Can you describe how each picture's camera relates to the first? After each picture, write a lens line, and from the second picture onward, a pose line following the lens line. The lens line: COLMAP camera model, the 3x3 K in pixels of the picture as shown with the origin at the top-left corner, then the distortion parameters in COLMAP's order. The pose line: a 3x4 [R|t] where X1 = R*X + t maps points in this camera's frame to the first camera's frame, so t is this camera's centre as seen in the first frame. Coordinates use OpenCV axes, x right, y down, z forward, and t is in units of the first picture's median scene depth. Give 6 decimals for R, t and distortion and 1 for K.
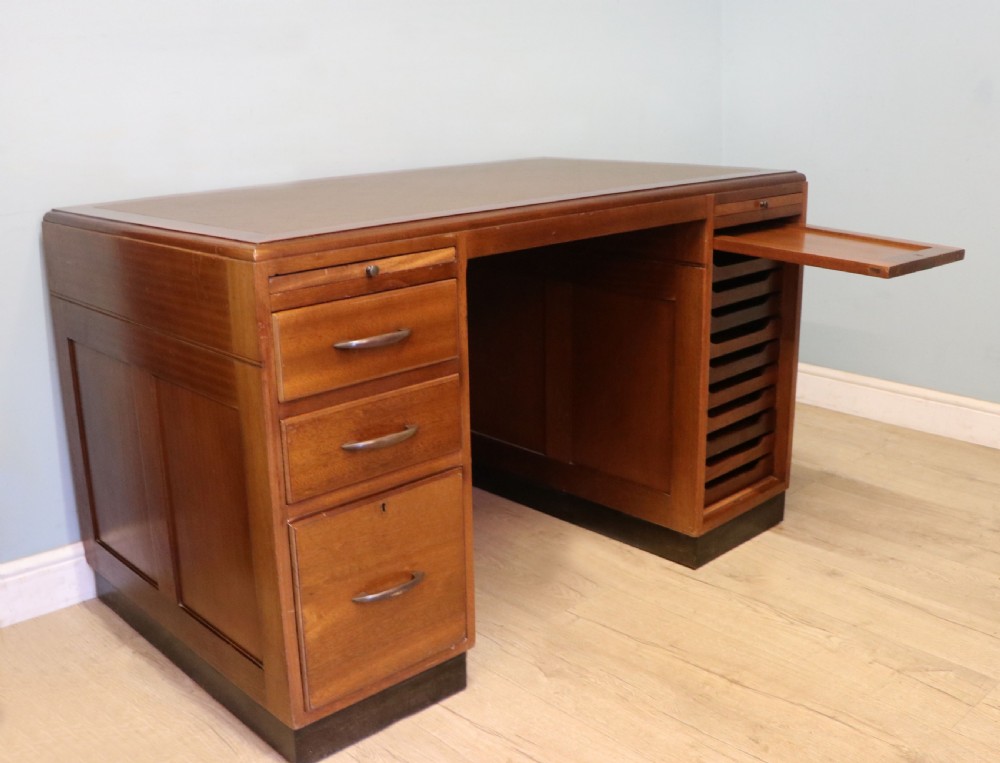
lens RADIAL K [[1048.2, 0, 455.9], [0, 1048.2, 365.1], [0, 0, 1]] dist [-0.197960, 0.164304]
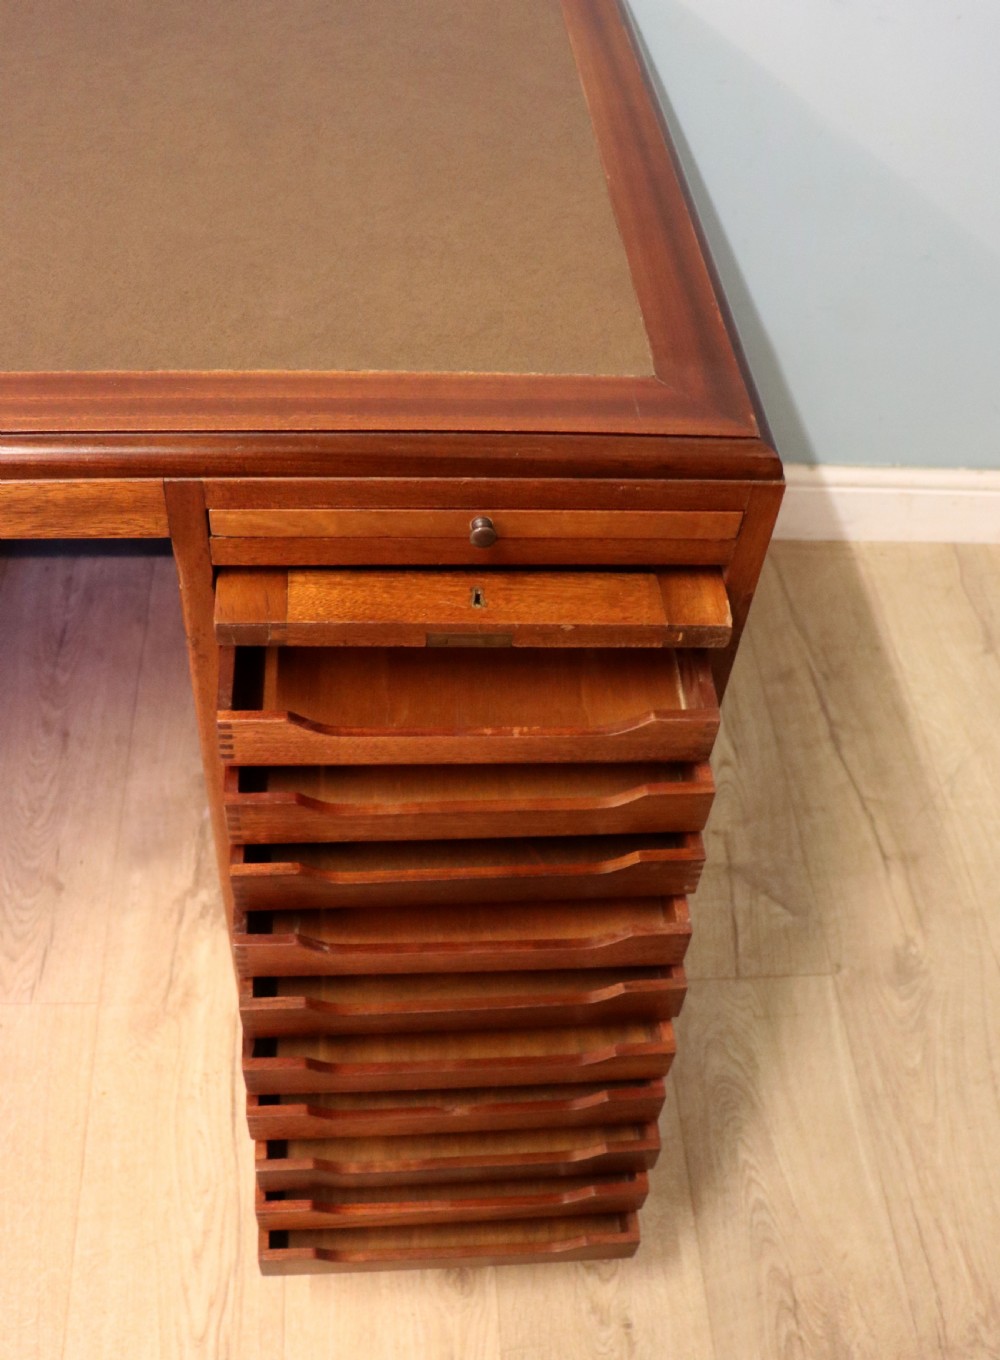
lens RADIAL K [[1388.2, 0, 521.0], [0, 1388.2, 684.1], [0, 0, 1]] dist [-0.207539, 0.189697]
pose [[0.803471, 0.509269, -0.308350, 0.568302], [-0.259287, 0.765572, 0.588786, -0.451319], [0.535915, -0.393121, 0.747162, 0.863957]]
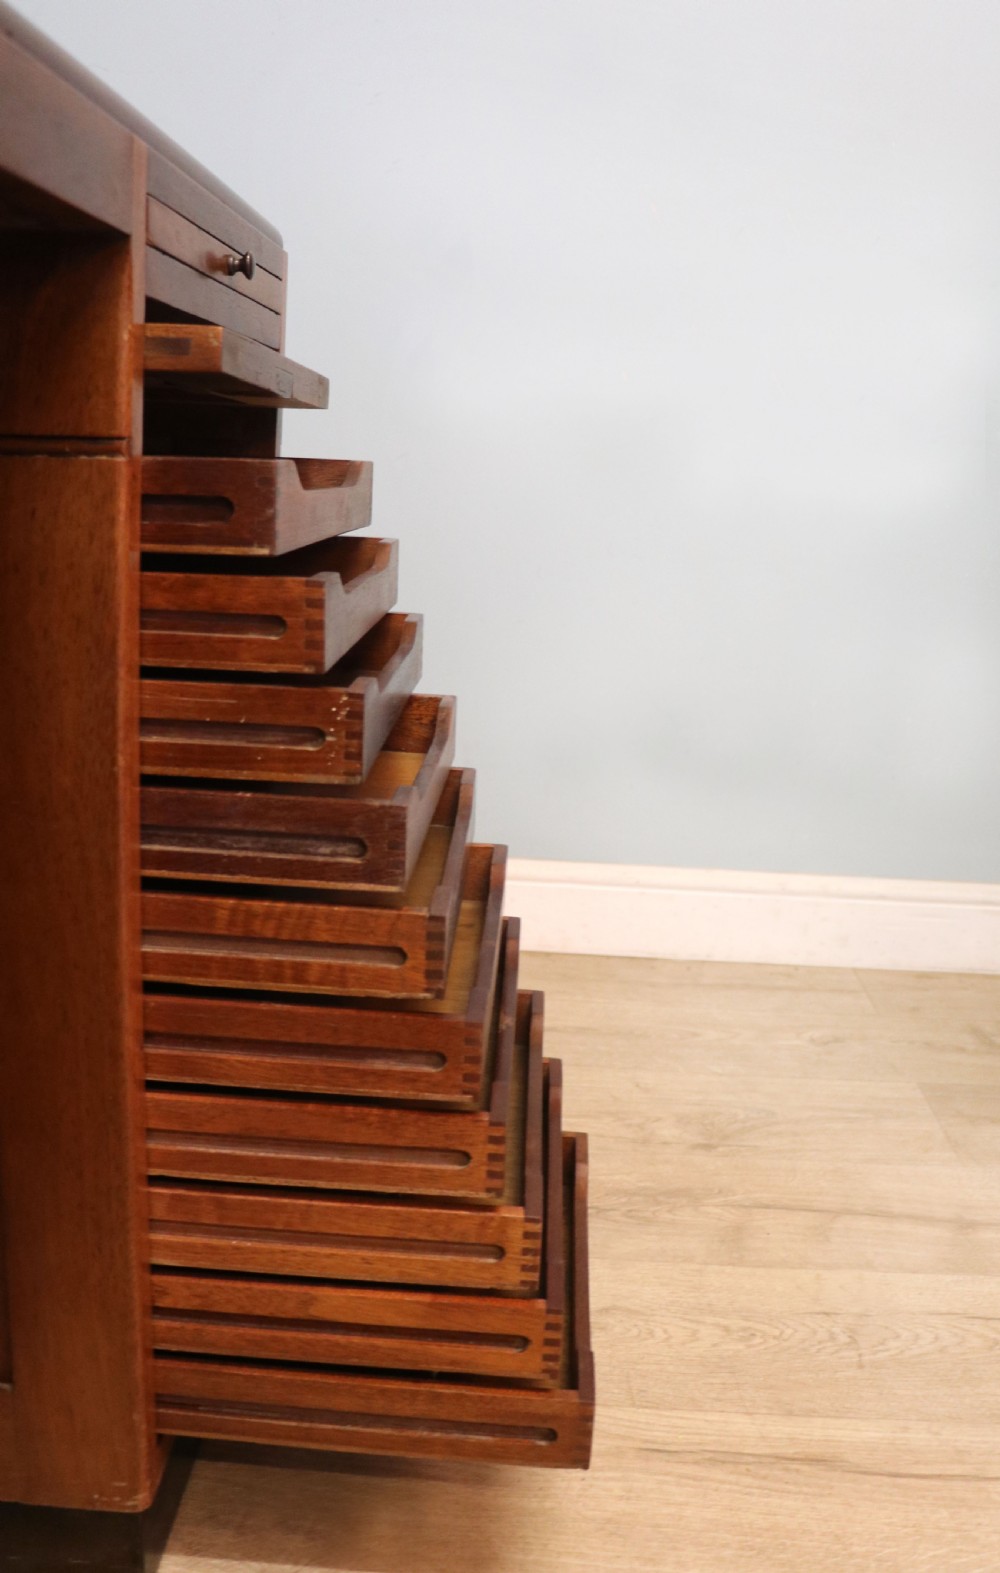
lens RADIAL K [[1412.2, 0, 500.0], [0, 1412.2, 786.5], [0, 0, 1]] dist [-0.096339, 0.004027]
pose [[0.683444, -0.102110, 0.722826, 0.076643], [0.125329, 0.991880, 0.021616, -0.018771], [-0.719164, 0.075818, 0.690691, 0.873739]]
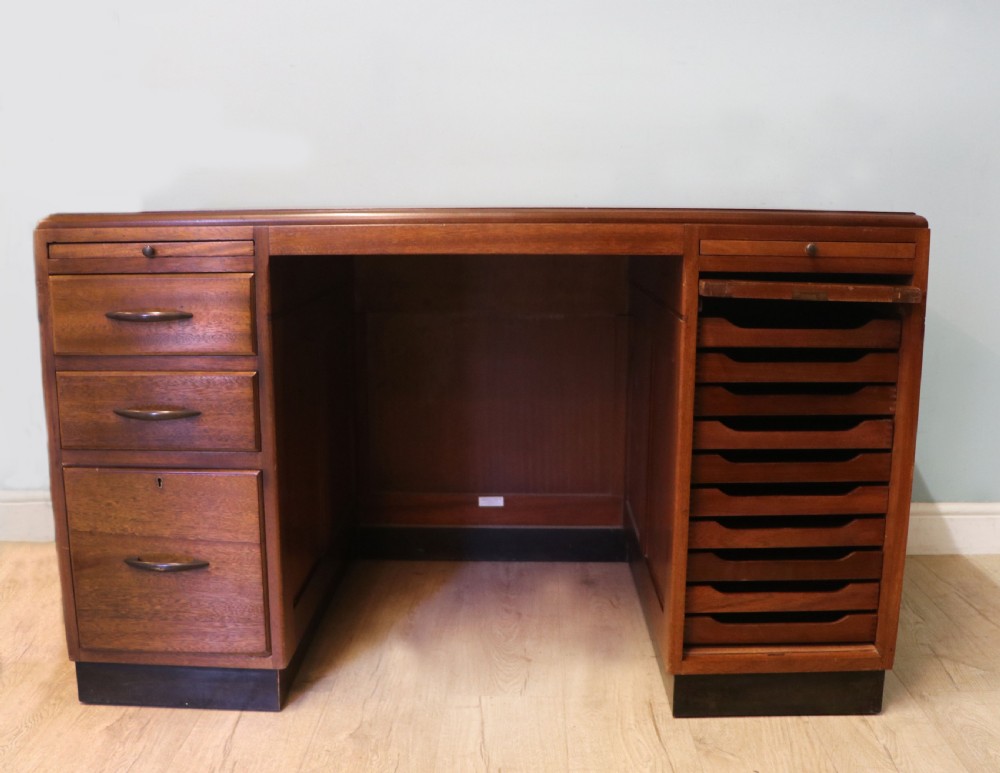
lens RADIAL K [[1026.9, 0, 500.0], [0, 1026.9, 386.5], [0, 0, 1]] dist [-0.192529, 0.152984]
pose [[0.738824, 0.150672, -0.656838, 0.773436], [-0.198097, 0.980180, 0.002021, -0.024886], [0.644125, 0.128625, 0.754029, 0.421794]]
